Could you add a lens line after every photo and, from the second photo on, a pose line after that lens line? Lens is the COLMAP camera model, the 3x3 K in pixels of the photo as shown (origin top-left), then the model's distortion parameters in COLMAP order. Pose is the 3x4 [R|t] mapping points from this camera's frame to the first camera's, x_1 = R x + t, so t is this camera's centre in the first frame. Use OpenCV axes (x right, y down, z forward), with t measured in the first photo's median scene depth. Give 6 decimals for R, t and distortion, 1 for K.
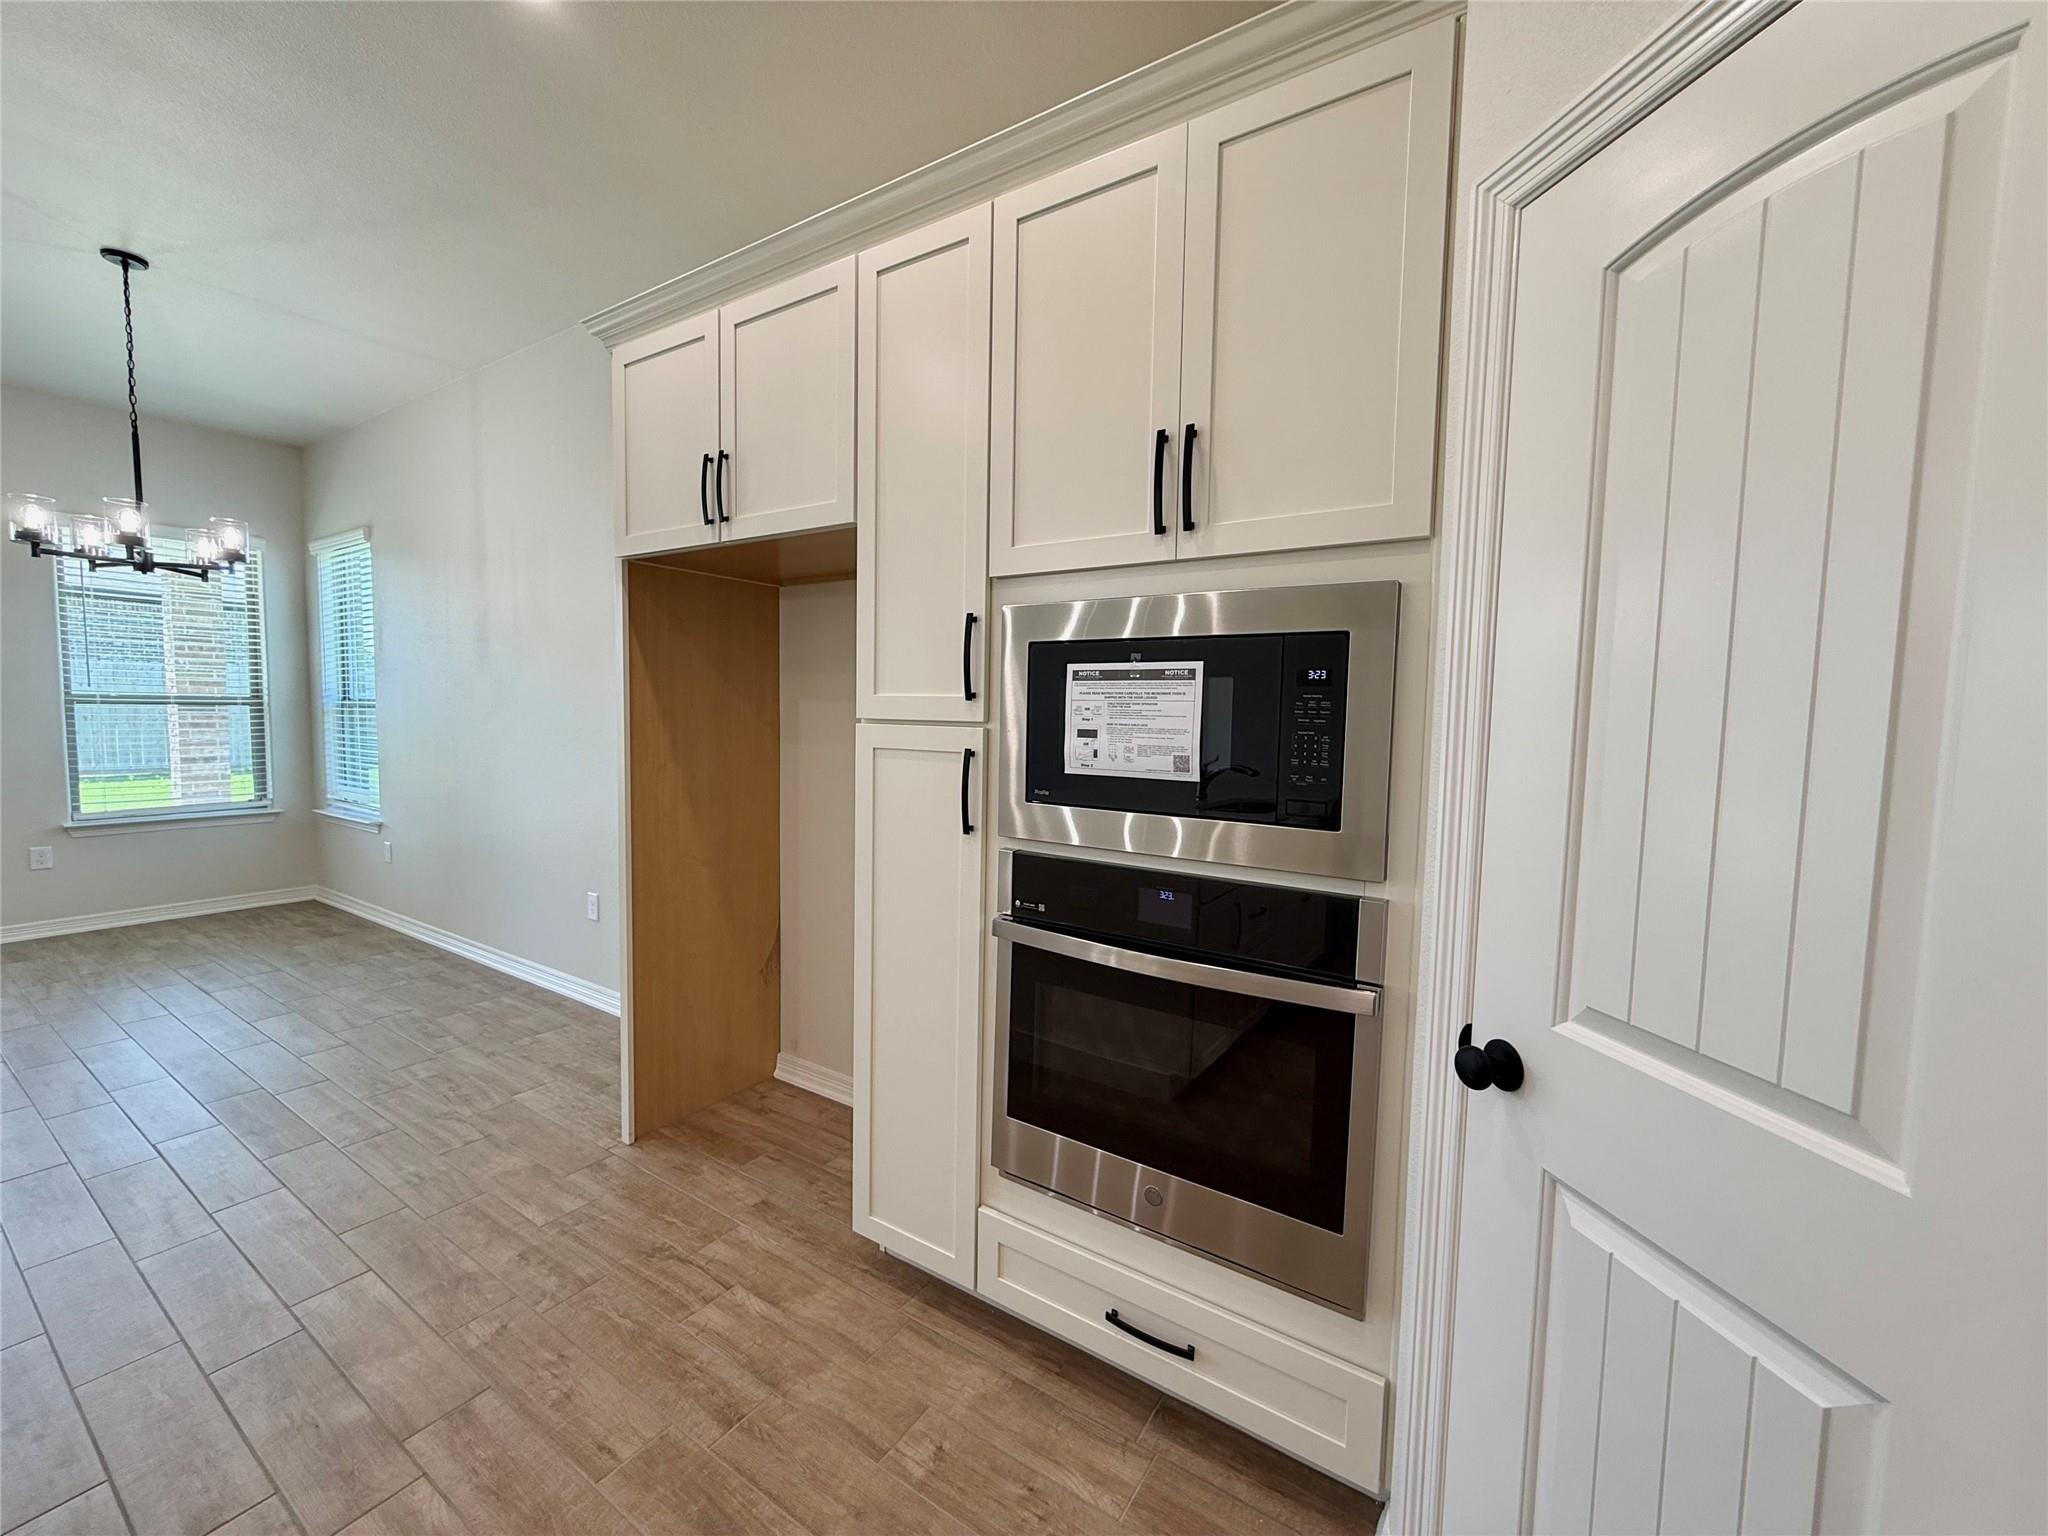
lens RADIAL K [[818.8, 0, 1030.1], [0, 818.8, 777.9], [0, 0, 1]] dist [-0.001579, 0.000020]
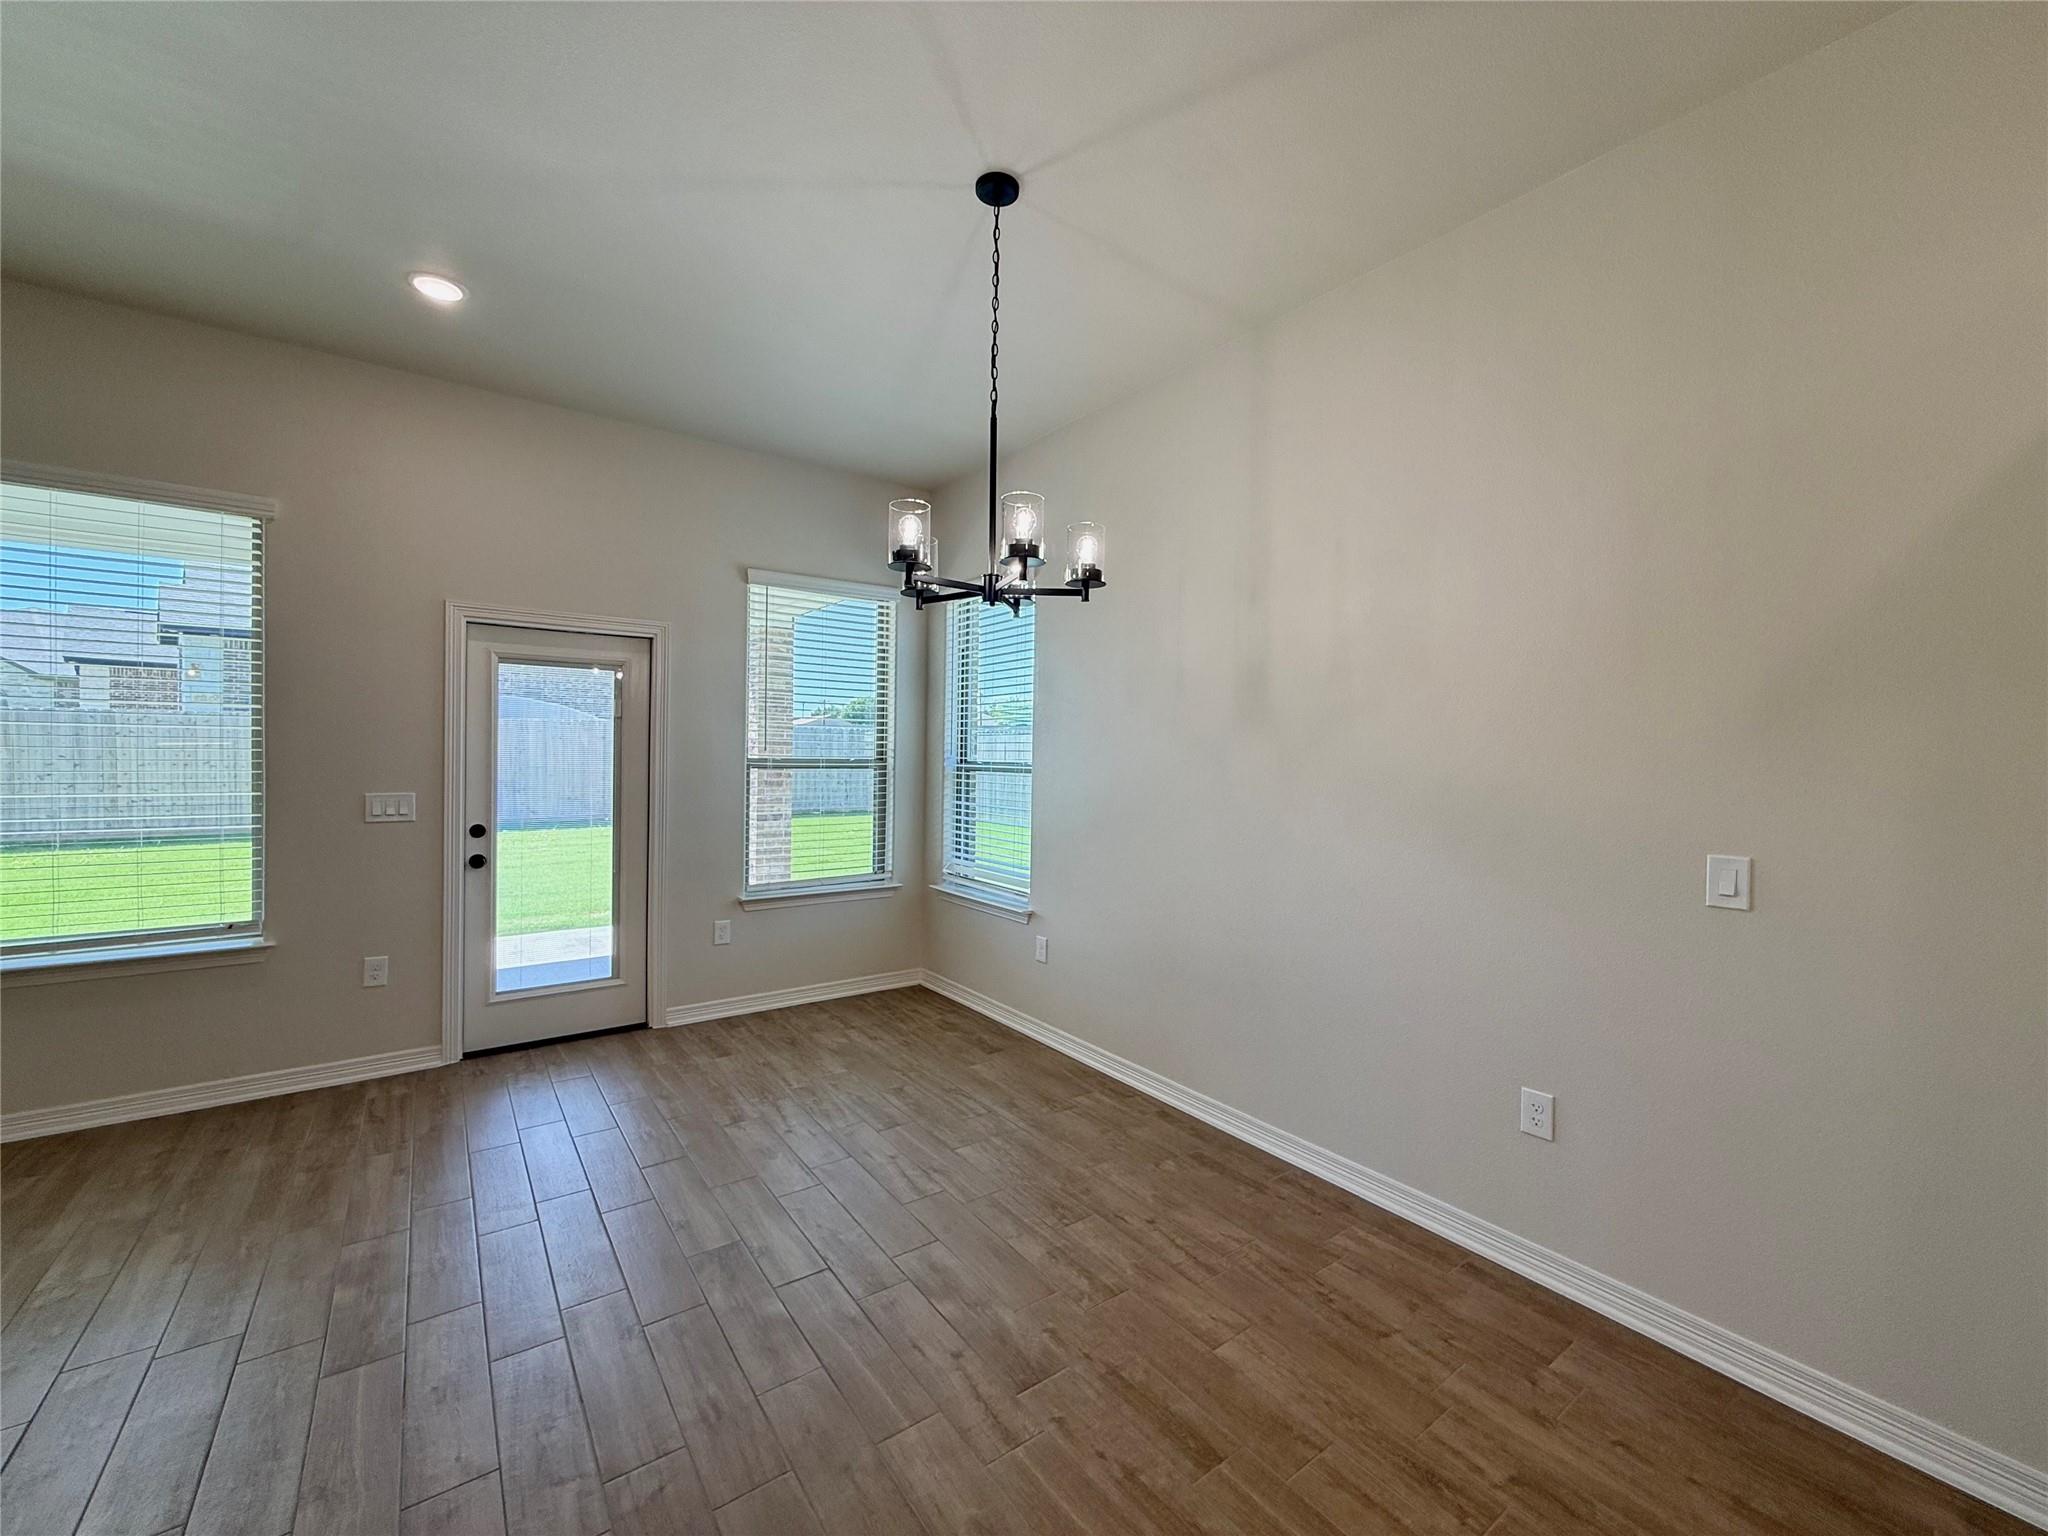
lens RADIAL K [[818.8, 0, 1015.5], [0, 818.8, 776.7], [0, 0, 1]] dist [-0.001579, 0.000020]
pose [[0.932988, 0.005967, -0.359857, -0.475079], [-0.027715, 0.998085, -0.055305, -0.032900], [0.358838, 0.061572, 0.931367, 0.197290]]
